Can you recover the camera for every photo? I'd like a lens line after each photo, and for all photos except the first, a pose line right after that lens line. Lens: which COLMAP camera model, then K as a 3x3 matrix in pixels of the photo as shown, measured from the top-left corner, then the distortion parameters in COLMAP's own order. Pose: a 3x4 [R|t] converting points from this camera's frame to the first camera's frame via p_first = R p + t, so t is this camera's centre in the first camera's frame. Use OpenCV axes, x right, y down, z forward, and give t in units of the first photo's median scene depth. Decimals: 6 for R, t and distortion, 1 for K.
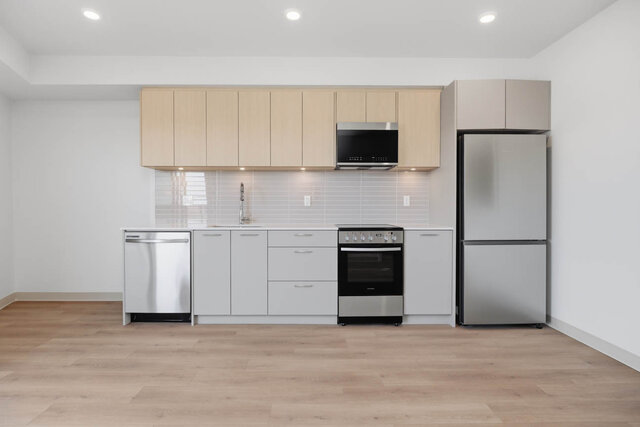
lens RADIAL K [[326.2, 0, 313.5], [0, 326.2, 211.8], [0, 0, 1]] dist [-0.005983, -0.002222]
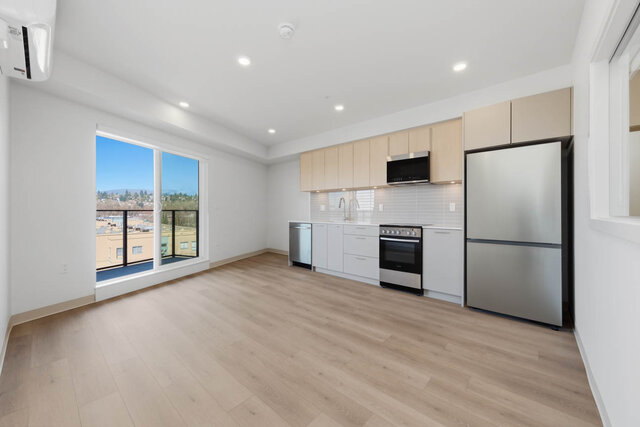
lens RADIAL K [[243.8, 0, 316.5], [0, 243.8, 212.1], [0, 0, 1]] dist [0.003421, 0.000481]
pose [[0.740152, 0.003739, -0.672429, 0.651965], [-0.013965, 0.999854, -0.009813, 0.004330], [0.672294, 0.016653, 0.740097, -0.087024]]
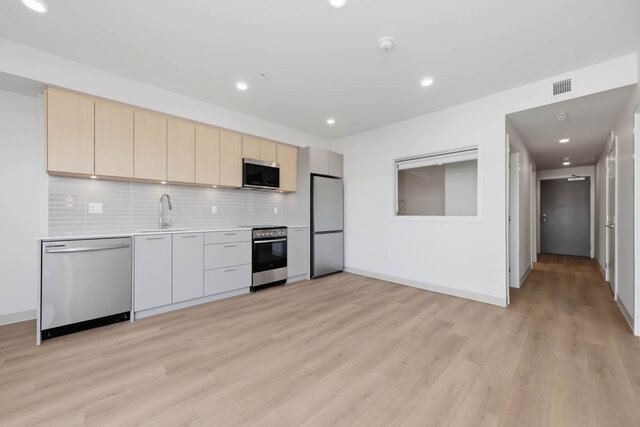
lens RADIAL K [[240.3, 0, 312.3], [0, 240.3, 214.5], [0, 0, 1]] dist [0.000201, 0.001032]
pose [[0.737161, -0.001066, 0.675716, -0.477793], [0.011372, 0.999877, -0.010828, 0.000916], [-0.675621, 0.015667, 0.737082, -0.017411]]
